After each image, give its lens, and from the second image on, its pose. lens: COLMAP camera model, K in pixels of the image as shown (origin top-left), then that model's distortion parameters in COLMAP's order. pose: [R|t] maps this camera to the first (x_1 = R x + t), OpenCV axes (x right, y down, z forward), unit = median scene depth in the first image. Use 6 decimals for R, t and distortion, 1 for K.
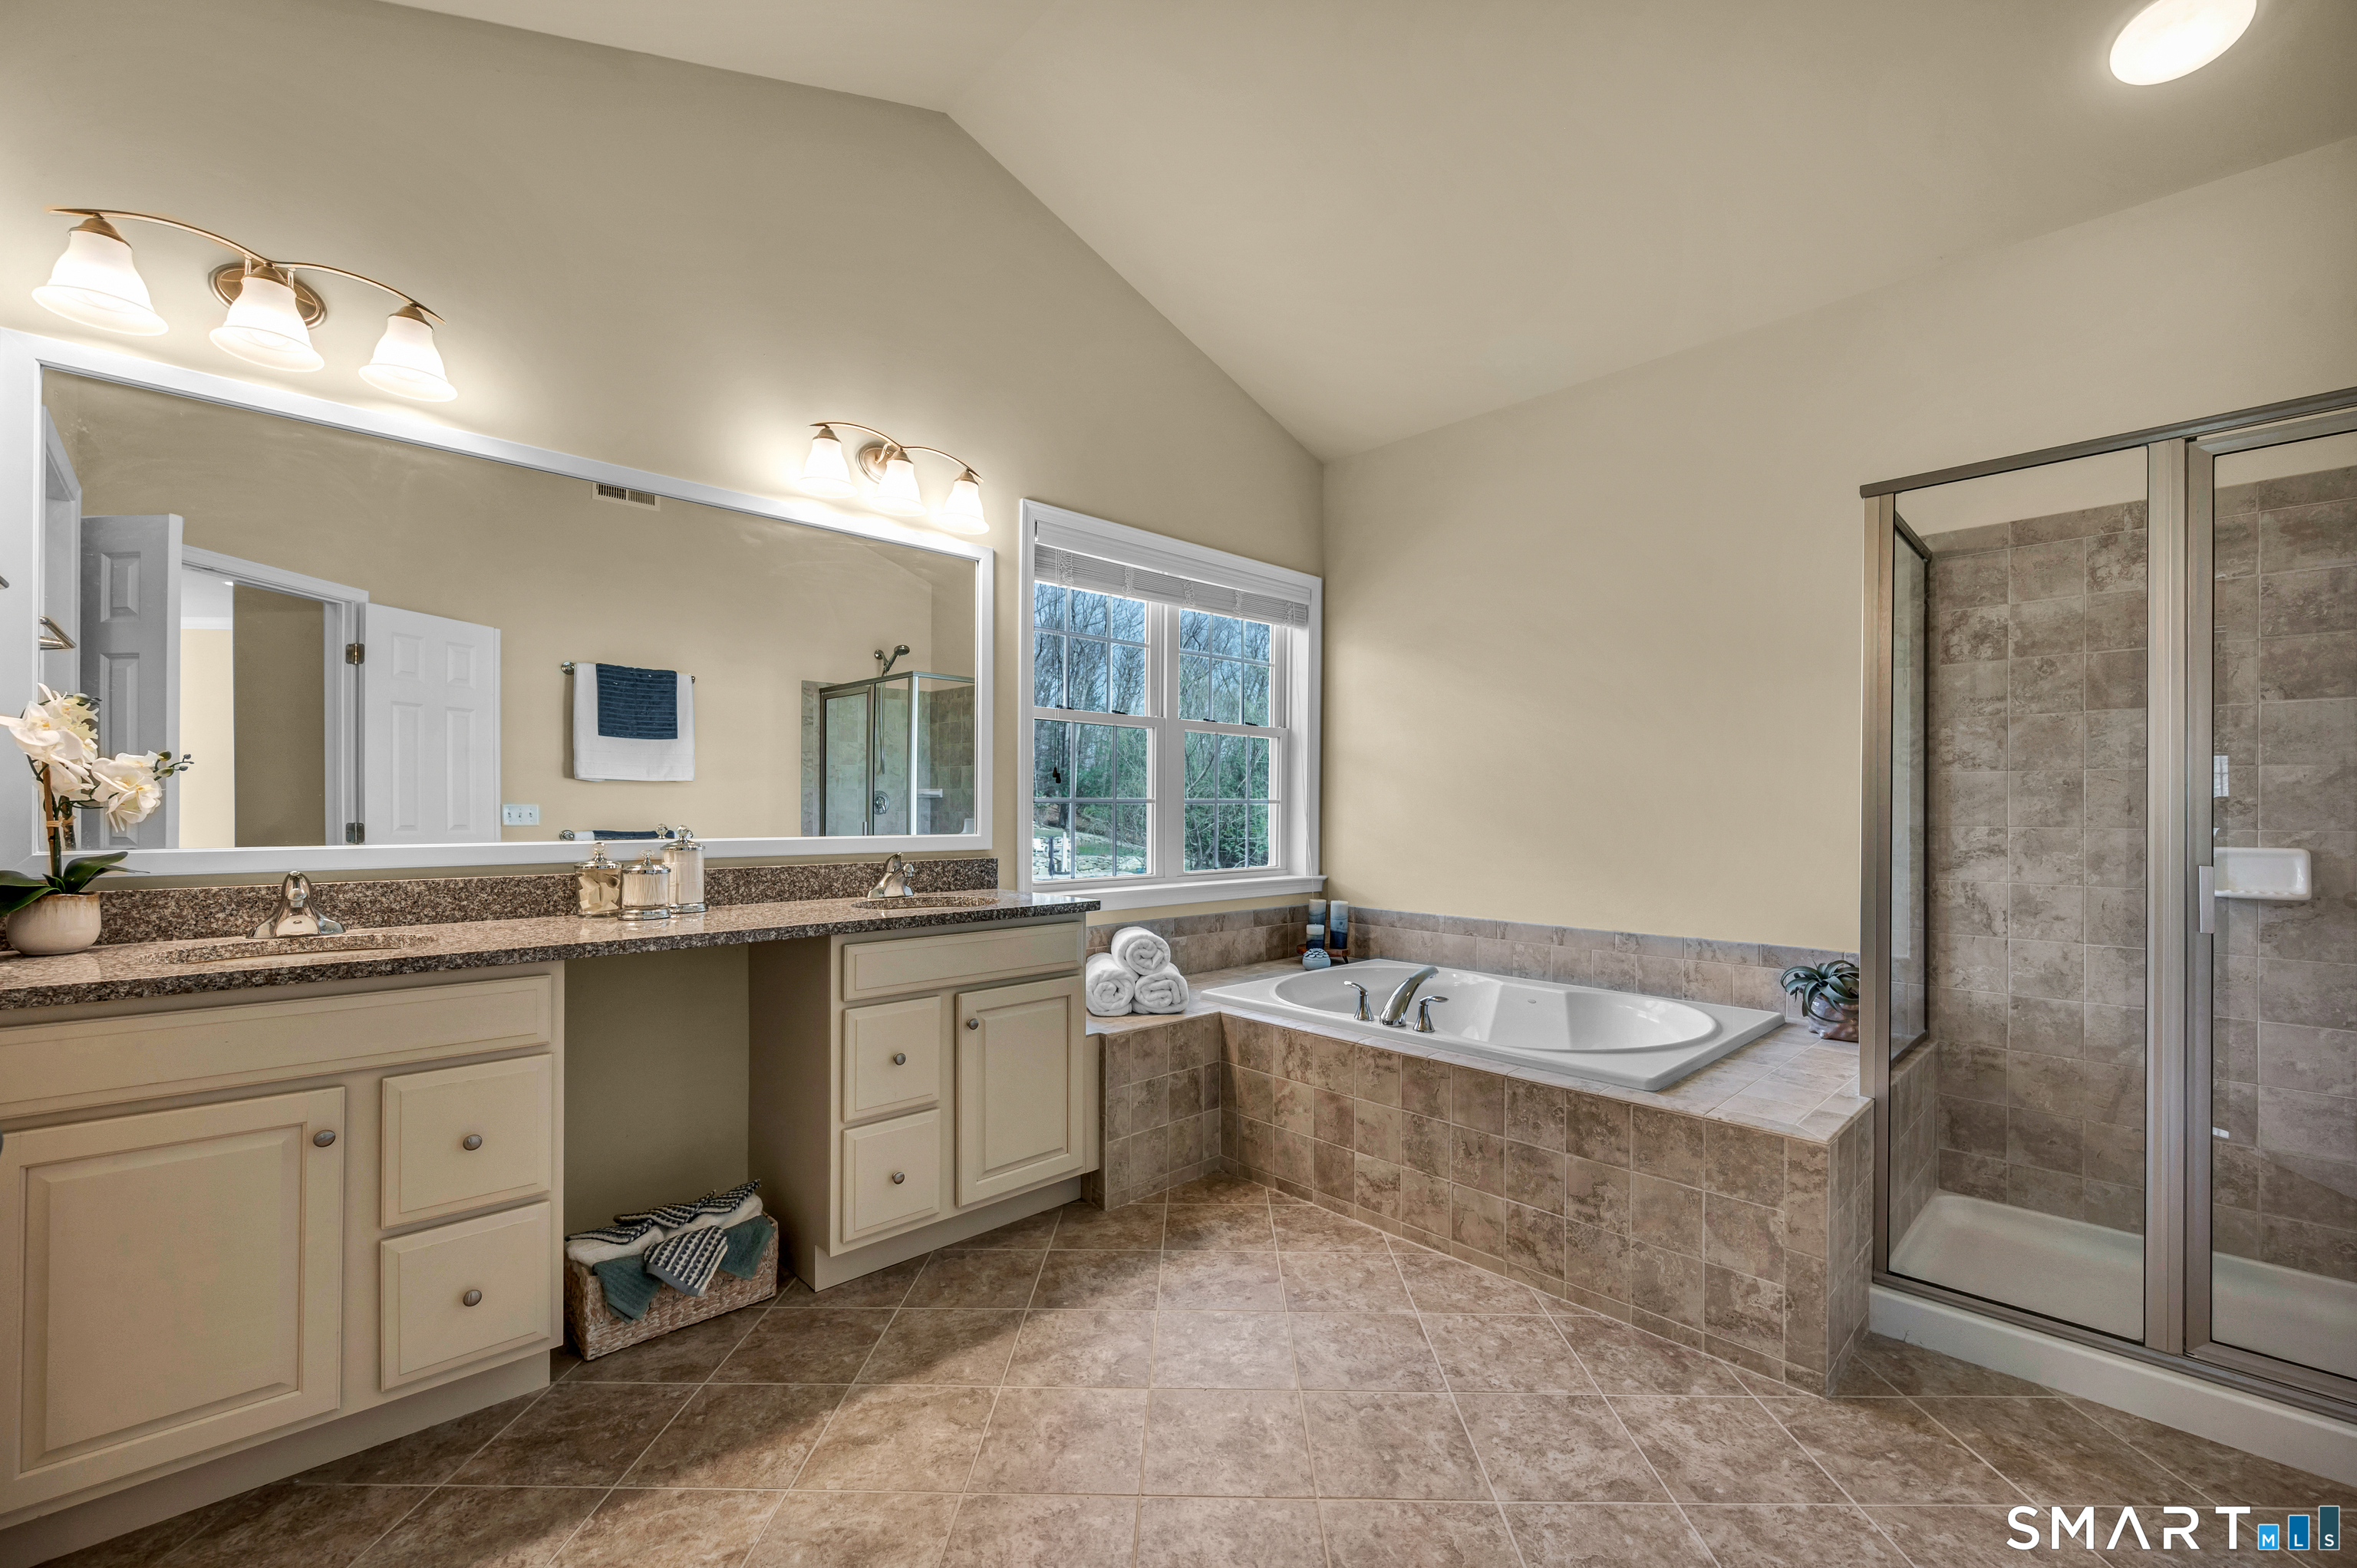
lens RADIAL K [[947.1, 0, 1172.6], [0, 947.1, 800.4], [0, 0, 1]] dist [-0.001947, -0.000358]
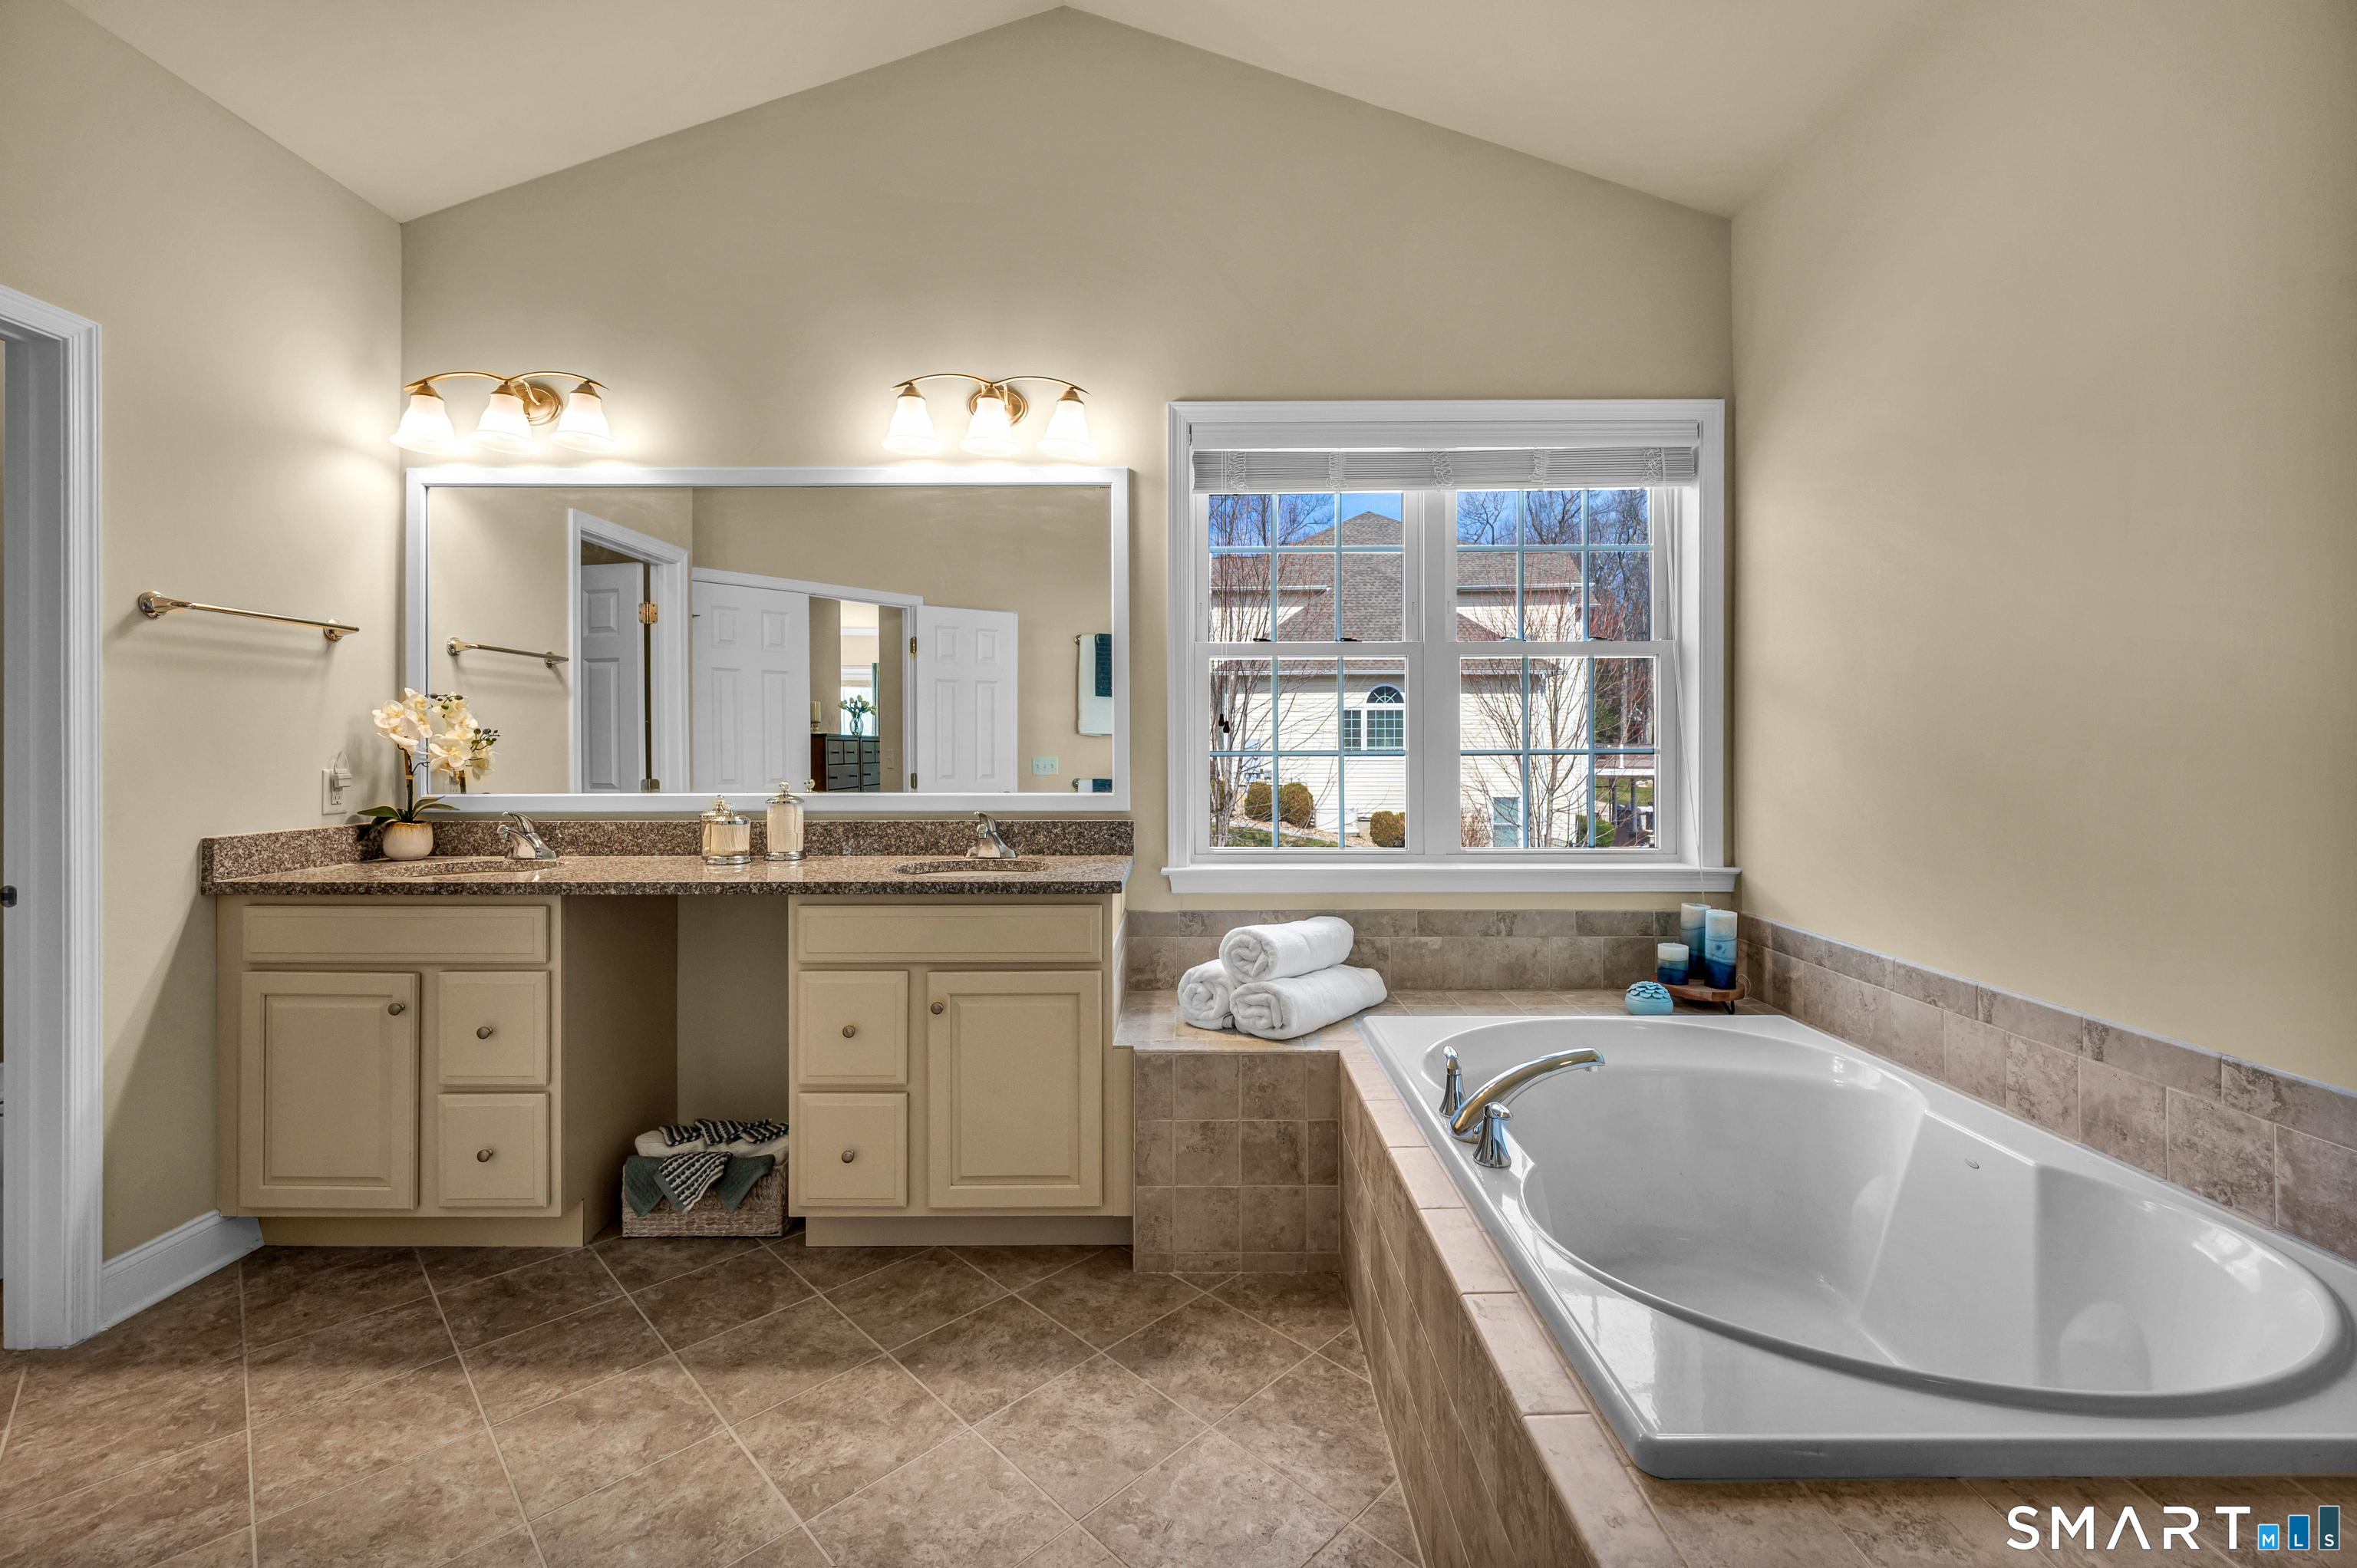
lens RADIAL K [[947.1, 0, 1179.6], [0, 947.1, 744.7], [0, 0, 1]] dist [-0.001947, -0.000358]
pose [[0.728787, -0.010375, -0.684661, 0.564529], [0.009864, 0.999941, -0.004653, -0.006320], [0.684669, -0.003363, 0.728846, 0.498533]]
